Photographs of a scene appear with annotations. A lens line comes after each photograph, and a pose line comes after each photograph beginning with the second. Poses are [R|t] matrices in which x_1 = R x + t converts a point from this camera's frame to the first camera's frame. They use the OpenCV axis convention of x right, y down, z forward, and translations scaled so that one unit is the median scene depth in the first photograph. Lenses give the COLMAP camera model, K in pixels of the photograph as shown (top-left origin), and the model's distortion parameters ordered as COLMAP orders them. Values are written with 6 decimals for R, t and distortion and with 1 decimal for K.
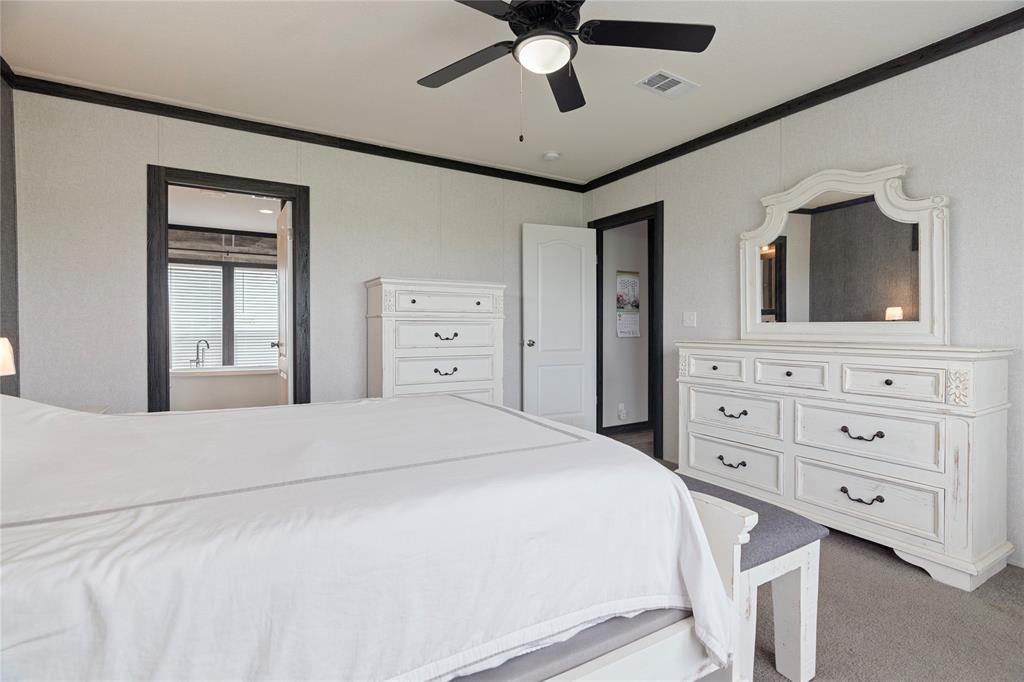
lens RADIAL K [[477.5, 0, 514.4], [0, 477.5, 326.9], [0, 0, 1]] dist [-0.017684, -0.000406]
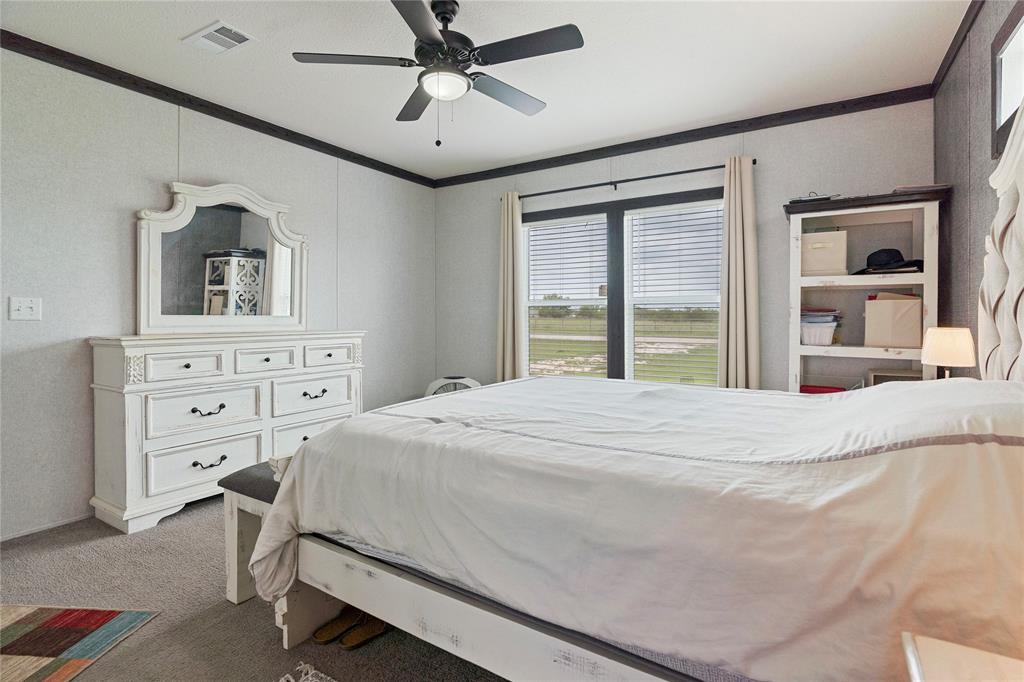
lens RADIAL K [[477.5, 0, 514.4], [0, 477.5, 326.9], [0, 0, 1]] dist [-0.017684, -0.000406]
pose [[-0.444276, -0.014321, 0.895776, -0.690915], [0.002498, 0.999849, 0.017224, -0.000361], [-0.895887, 0.009890, -0.444173, 0.918259]]
